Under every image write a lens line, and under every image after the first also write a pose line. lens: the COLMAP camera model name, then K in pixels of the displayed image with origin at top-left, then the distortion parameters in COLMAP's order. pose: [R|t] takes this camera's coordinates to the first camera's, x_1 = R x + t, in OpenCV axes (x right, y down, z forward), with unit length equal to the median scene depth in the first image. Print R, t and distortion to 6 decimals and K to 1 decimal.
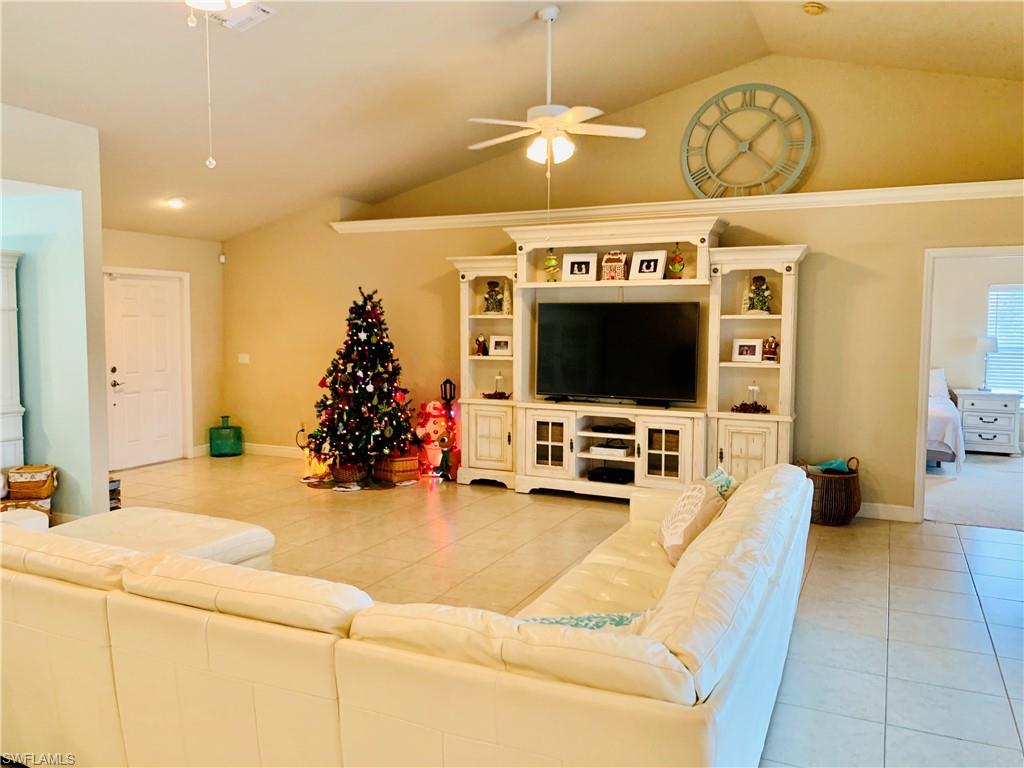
lens RADIAL K [[778.6, 0, 497.8], [0, 778.6, 369.5], [0, 0, 1]] dist [0.036615, -0.033934]
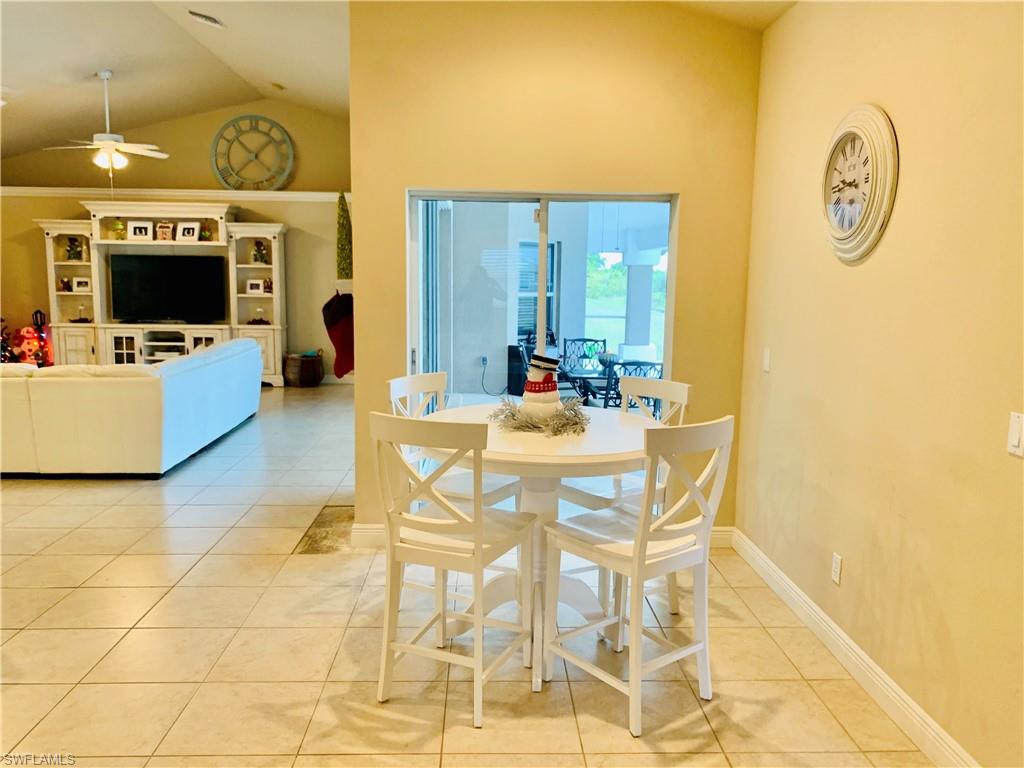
lens RADIAL K [[778.6, 0, 497.8], [0, 778.6, 369.5], [0, 0, 1]] dist [0.036615, -0.033934]
pose [[0.878970, -0.051537, 0.474084, -0.016748], [0.022857, 0.997554, 0.066064, 0.048224], [-0.476329, -0.047232, 0.877997, -0.636005]]
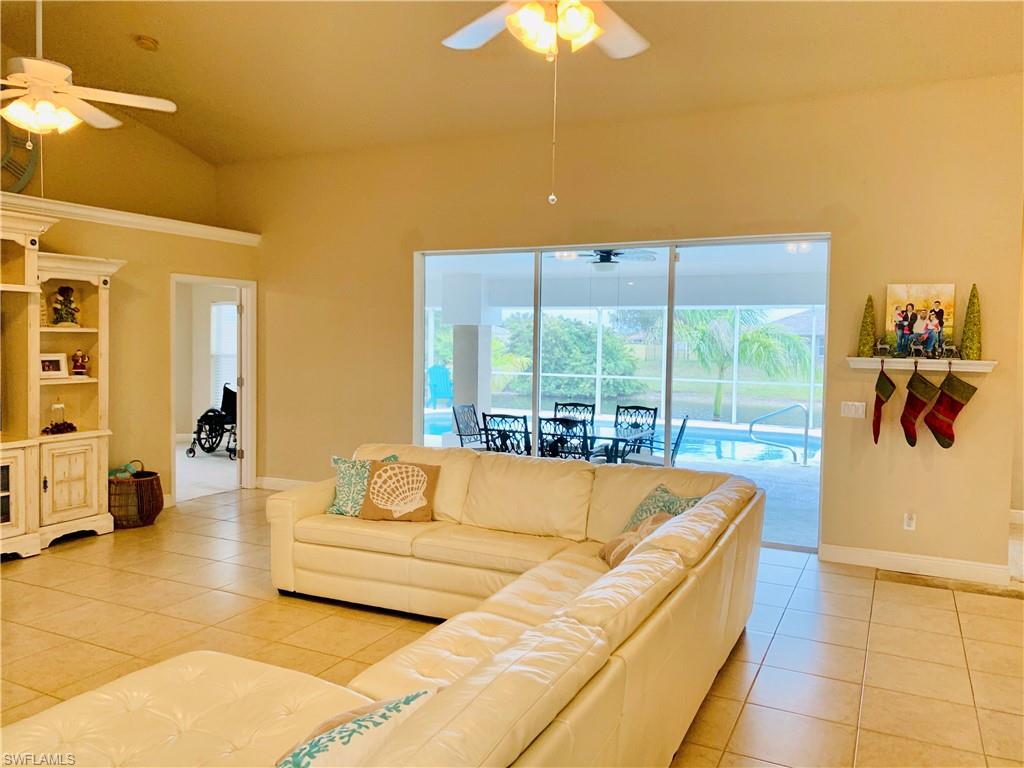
lens RADIAL K [[778.6, 0, 497.8], [0, 778.6, 369.5], [0, 0, 1]] dist [0.036615, -0.033934]
pose [[0.000948, -0.043435, 0.999056, -0.560918], [0.052897, 0.997660, 0.043324, -0.030105], [-0.998600, 0.052806, 0.003243, 0.437740]]
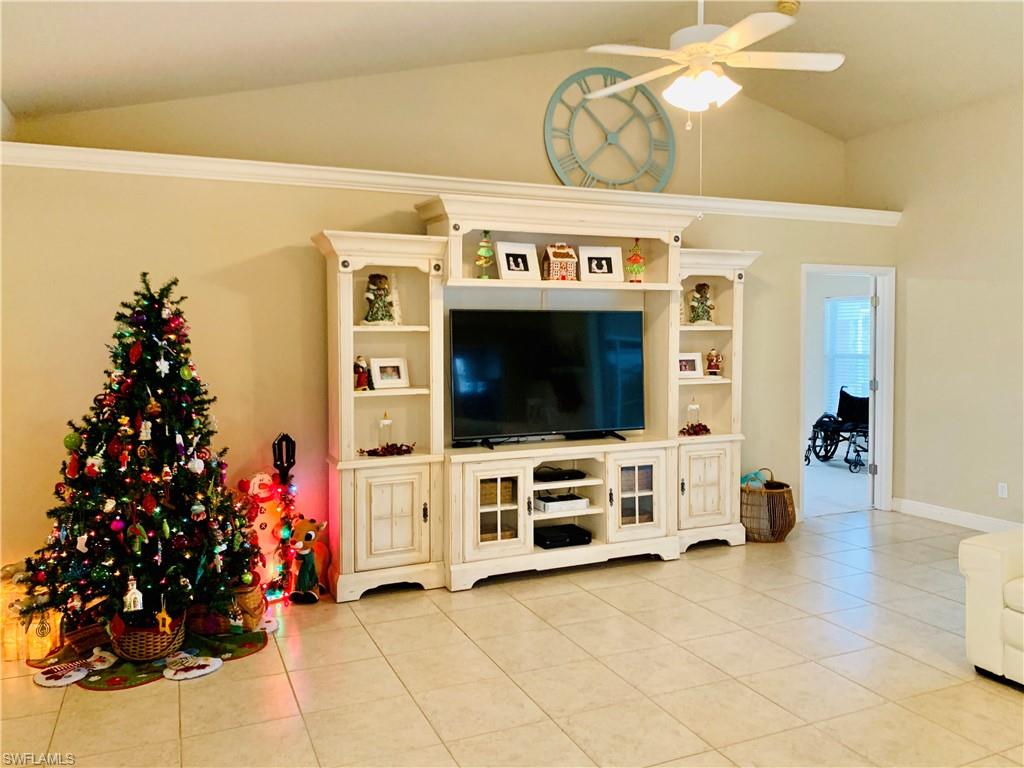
lens RADIAL K [[825.6, 0, 539.6], [0, 825.6, 359.1], [0, 0, 1]] dist [0.086865, -0.160611]
pose [[0.619045, -0.028865, 0.784825, -0.495610], [0.058940, 0.998214, -0.009777, -0.030125], [-0.783140, 0.052310, 0.619641, 0.503636]]
